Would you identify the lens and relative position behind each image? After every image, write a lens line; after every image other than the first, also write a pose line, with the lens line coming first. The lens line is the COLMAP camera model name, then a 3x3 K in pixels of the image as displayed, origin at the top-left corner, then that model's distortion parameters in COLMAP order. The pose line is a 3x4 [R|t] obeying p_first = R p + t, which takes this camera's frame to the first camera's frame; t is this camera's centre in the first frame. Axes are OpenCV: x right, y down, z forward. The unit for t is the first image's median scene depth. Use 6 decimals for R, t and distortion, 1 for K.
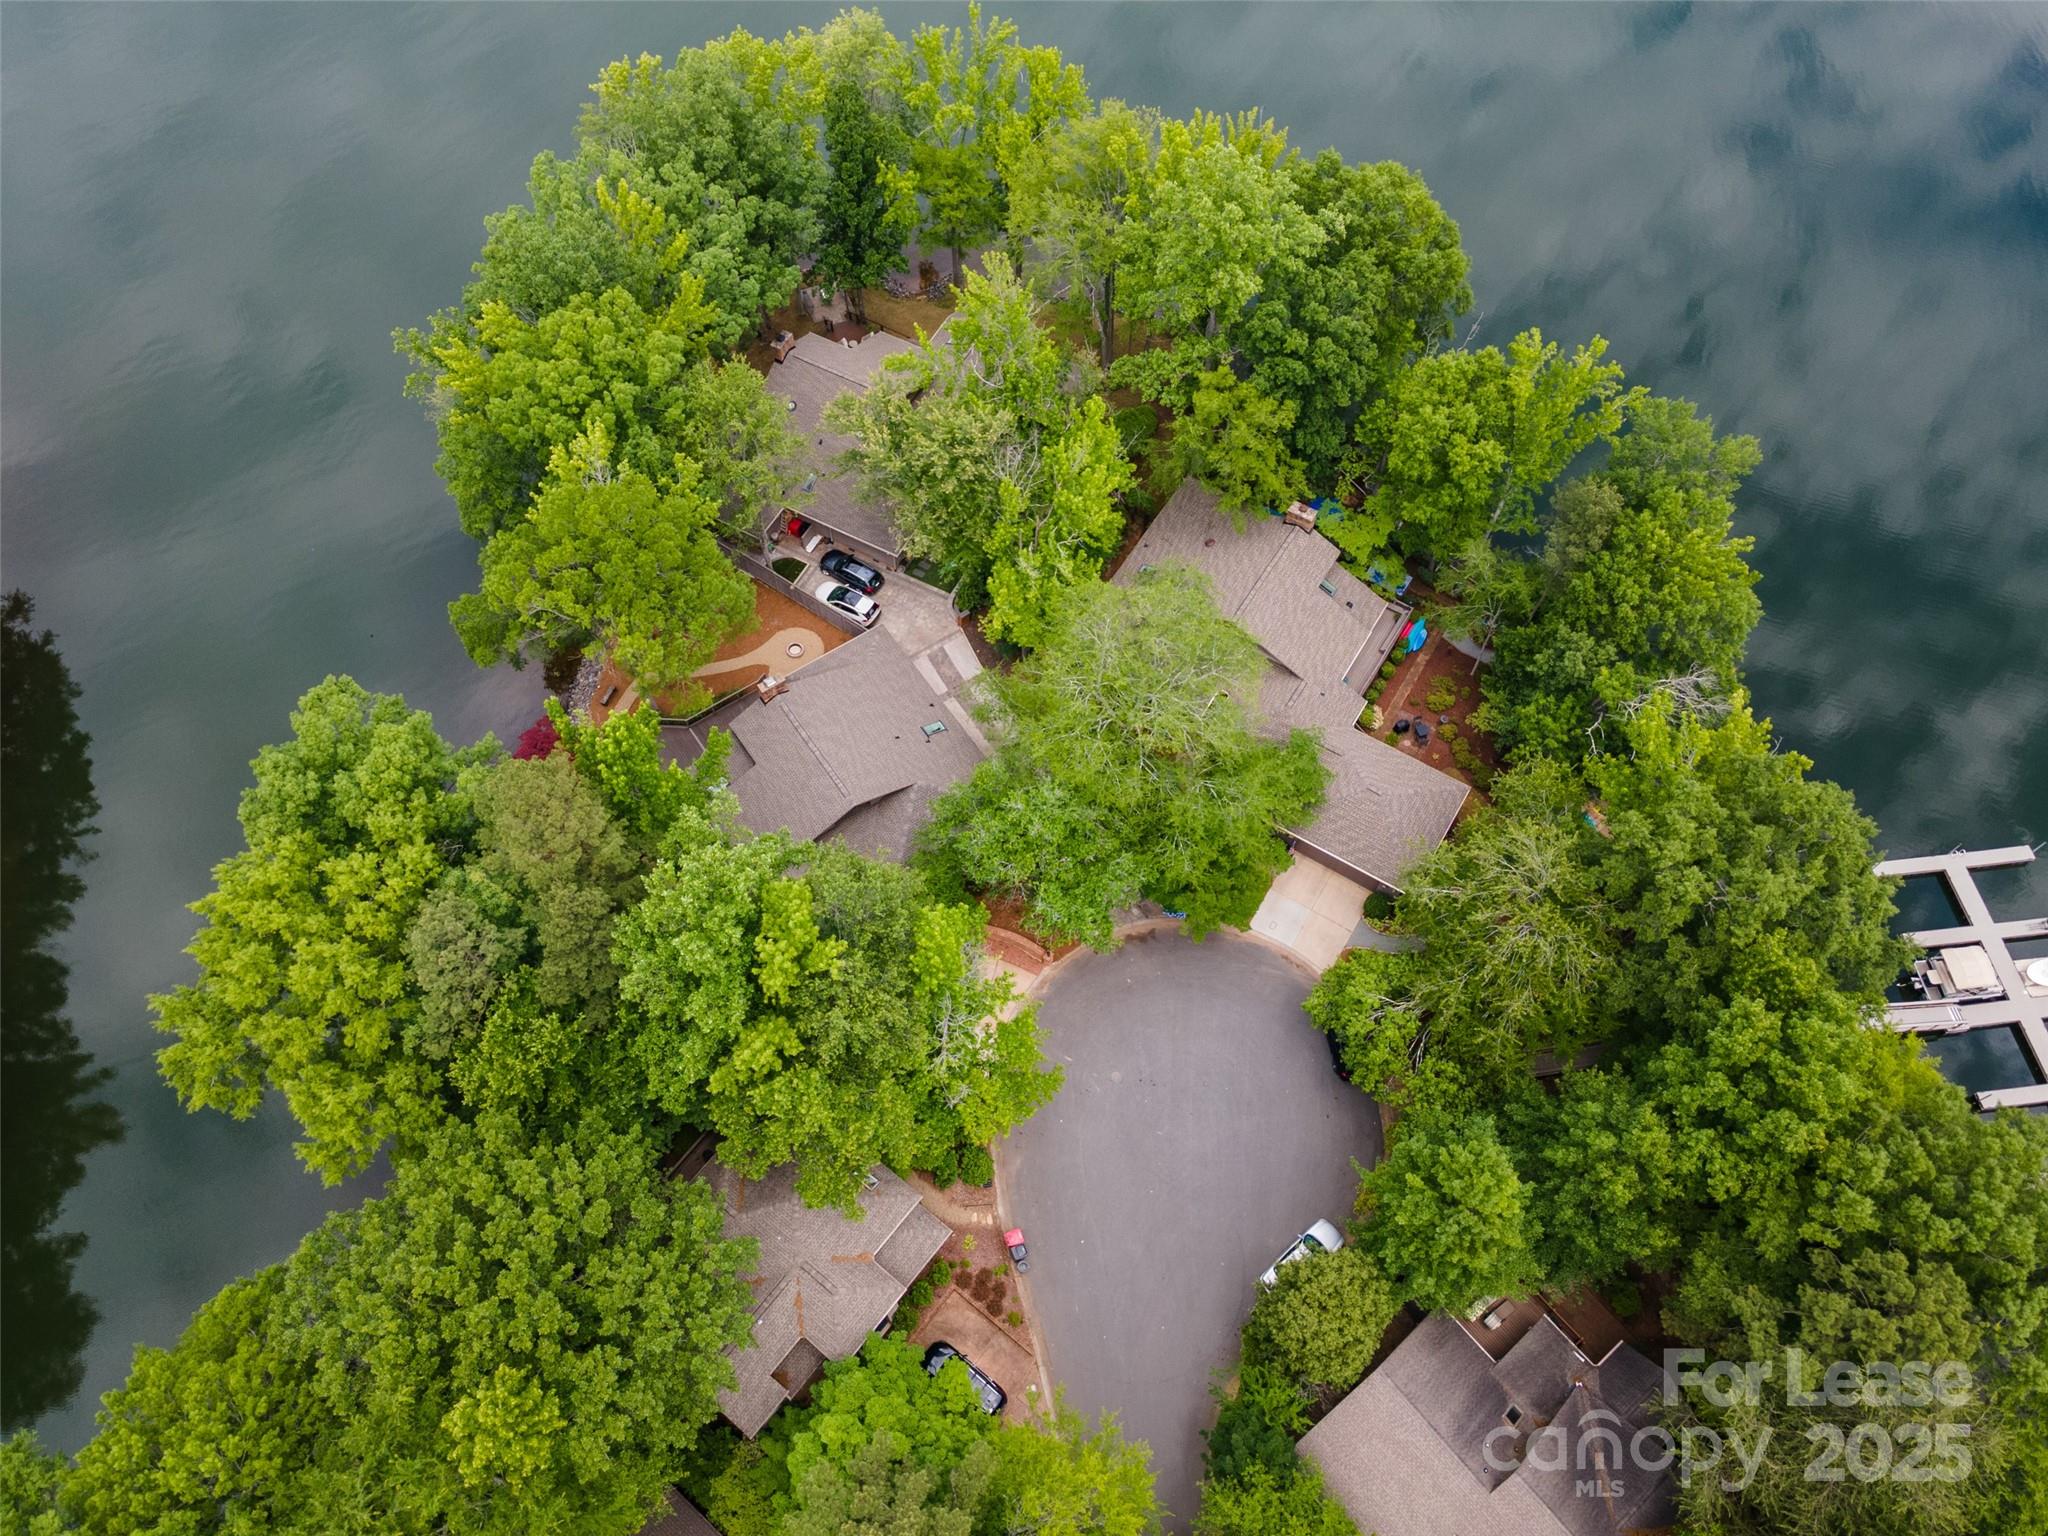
lens RADIAL K [[1489.0, 0, 1023.8], [0, 1489.0, 773.4], [0, 0, 1]] dist [0.026915, 0.015323]
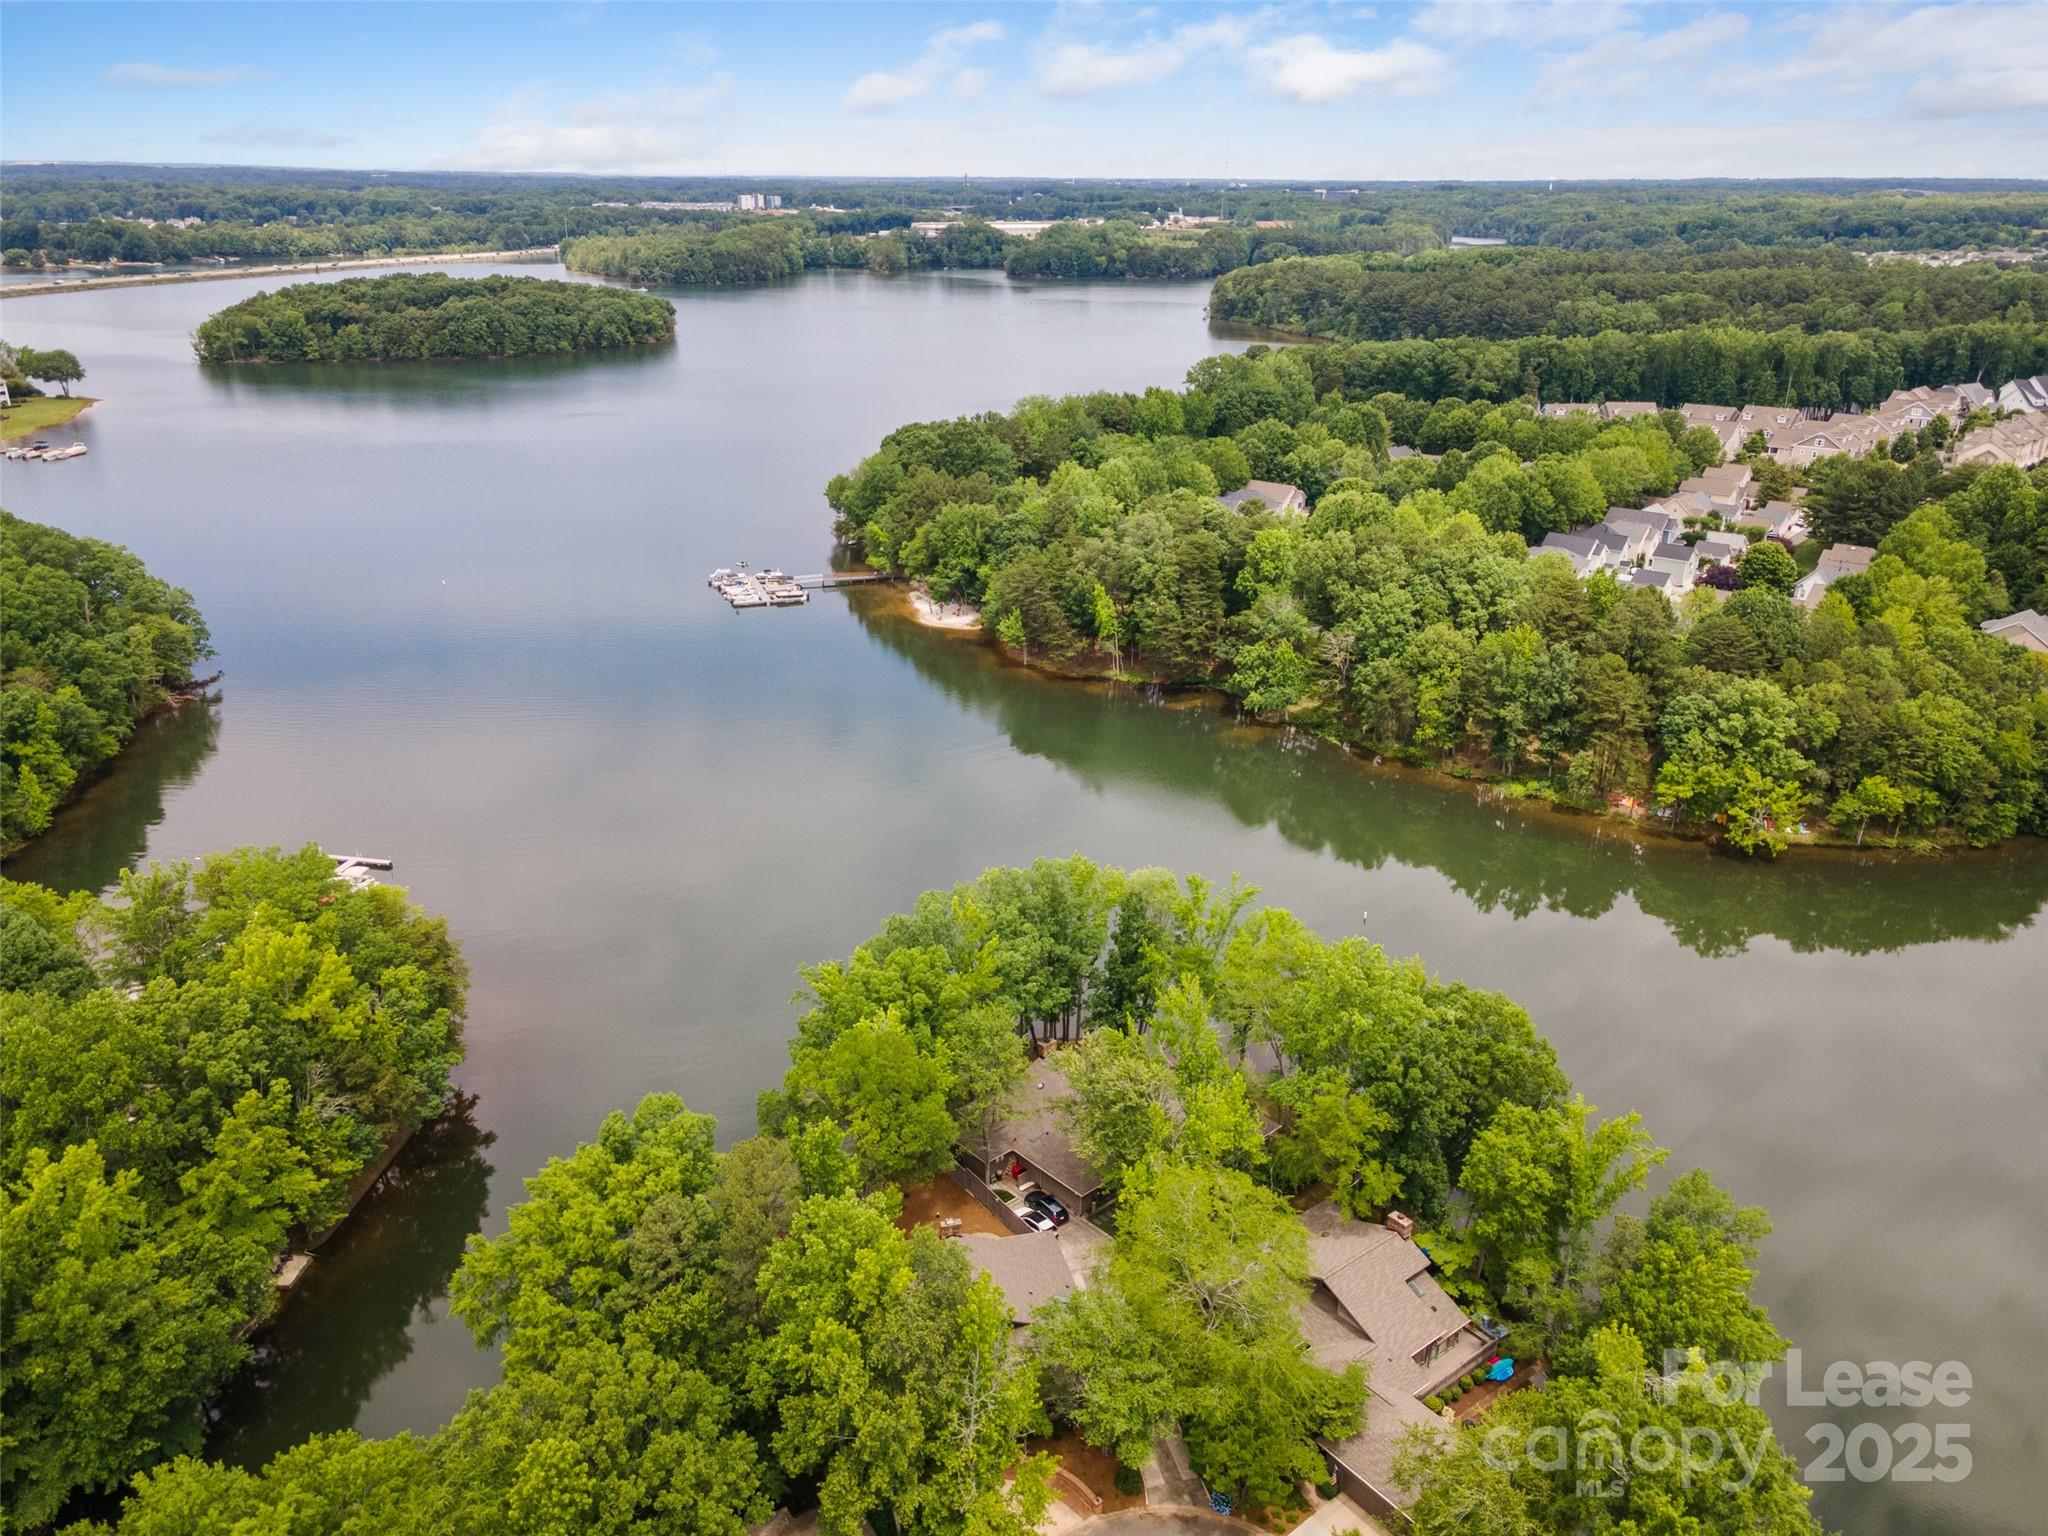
lens RADIAL K [[1489.0, 0, 1020.6], [0, 1489.0, 772.1], [0, 0, 1]] dist [0.026915, 0.015323]
pose [[0.938999, 0.129488, -0.318612, 0.243259], [-0.304147, 0.745118, -0.593543, 0.386572], [0.160547, 0.654241, 0.739049, -0.210051]]
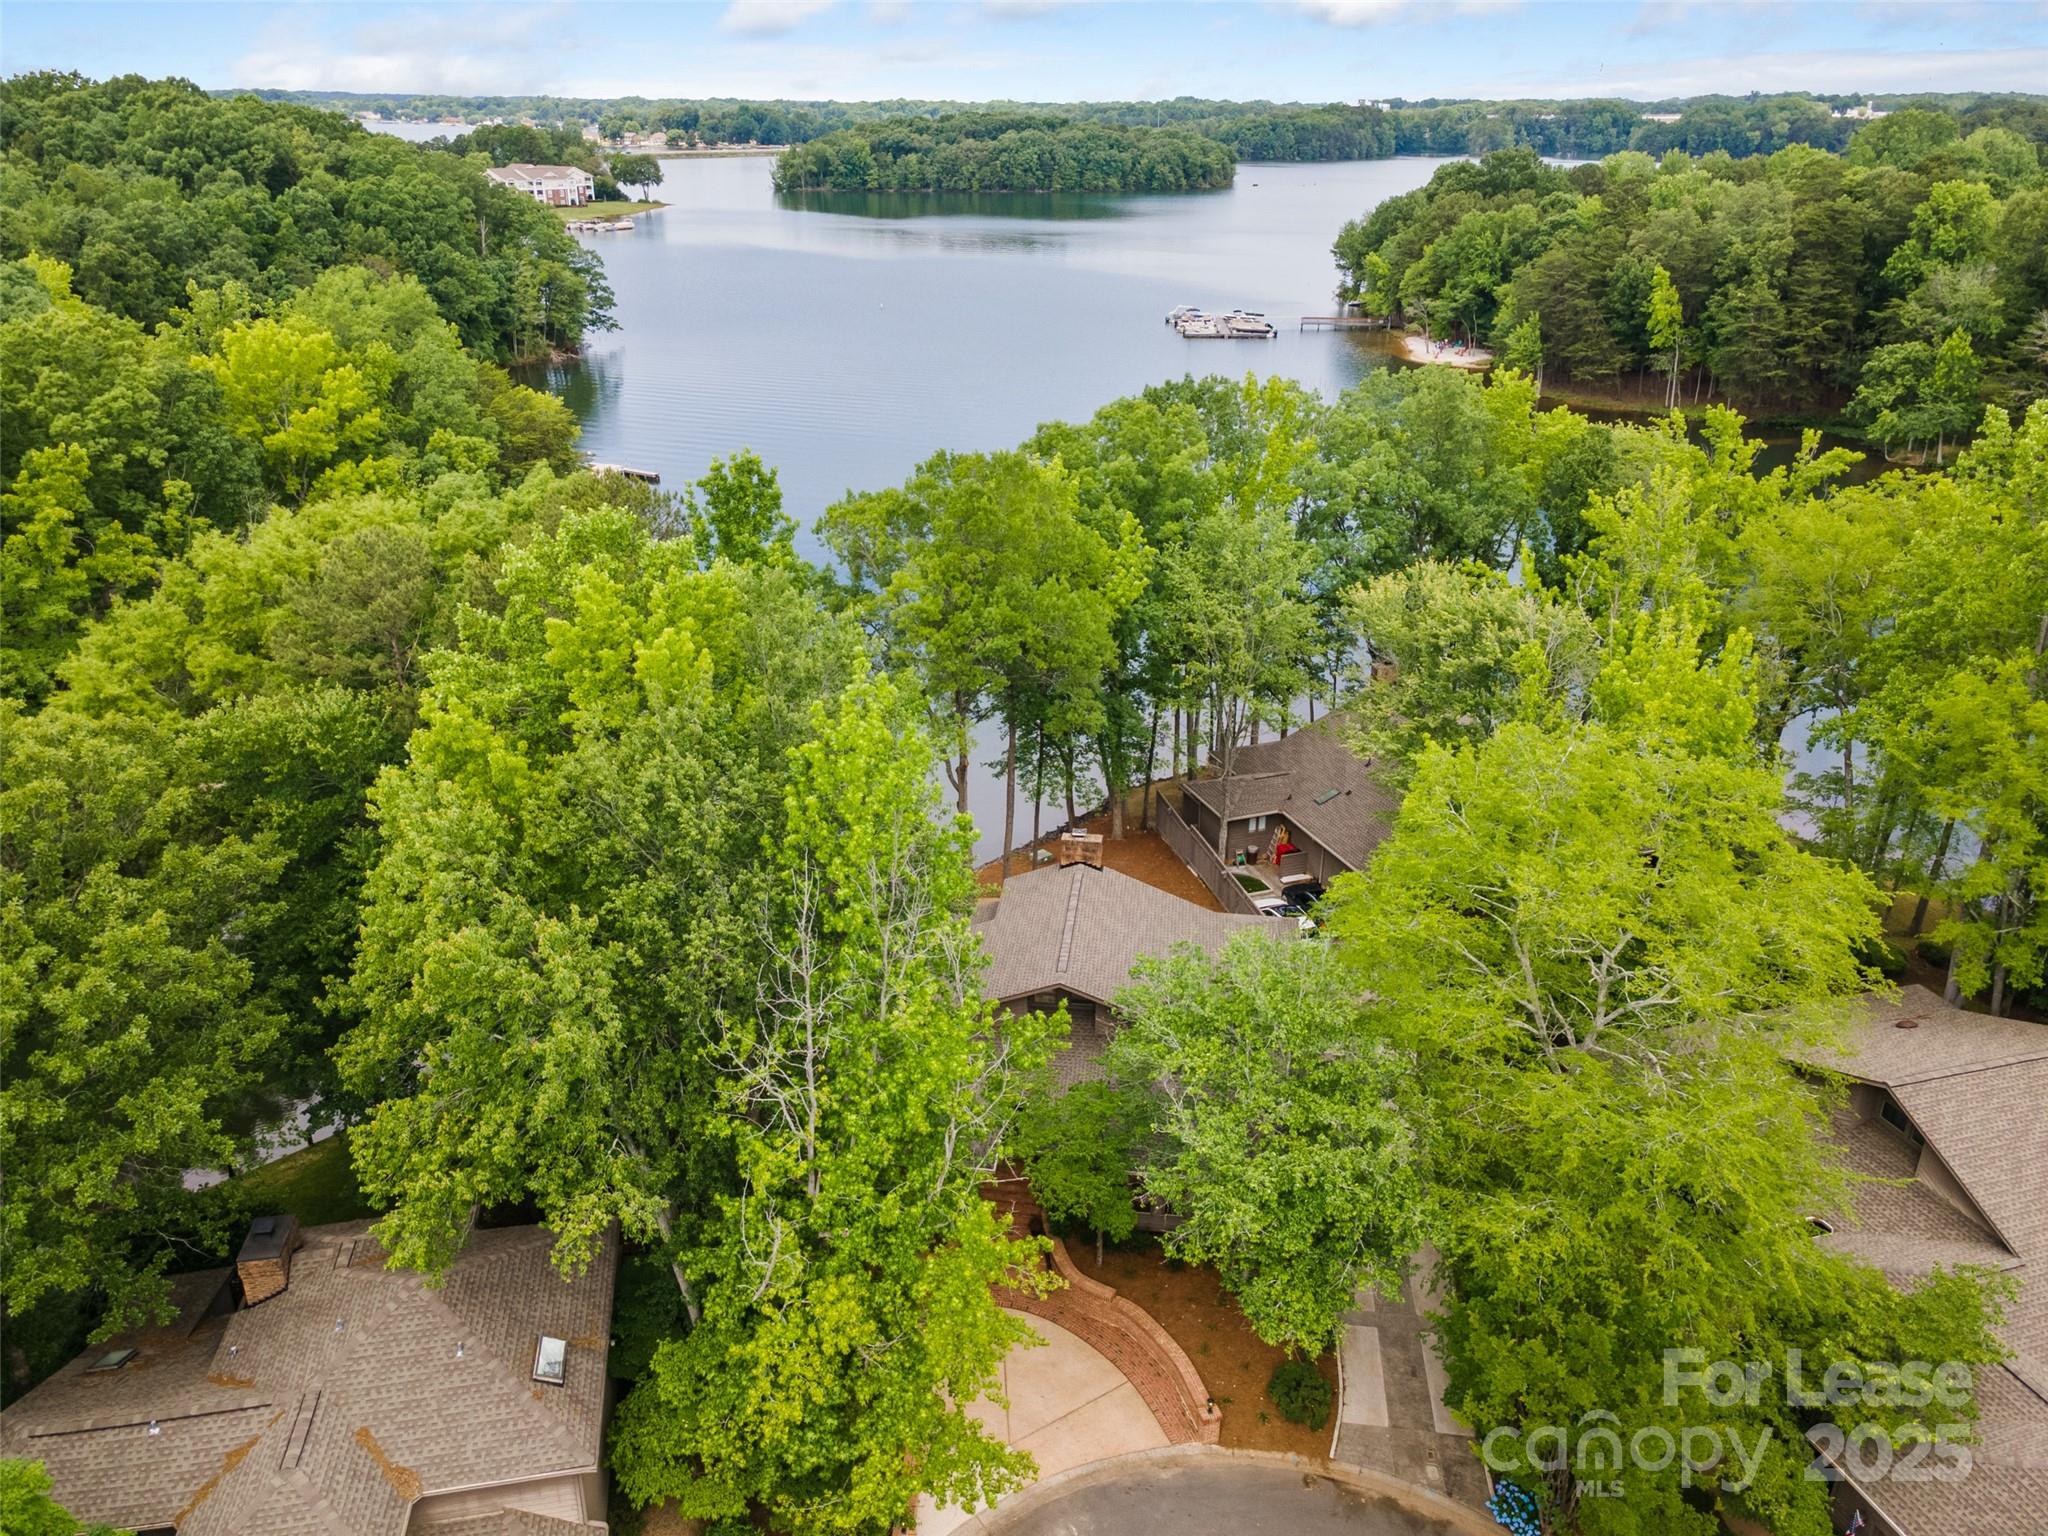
lens RADIAL K [[1489.0, 0, 1006.9], [0, 1489.0, 773.4], [0, 0, 1]] dist [0.026915, 0.015323]
pose [[0.742502, 0.265705, -0.614892, 0.203115], [-0.586542, 0.701242, -0.405251, 0.202812], [0.323511, 0.661560, 0.676520, 0.489660]]
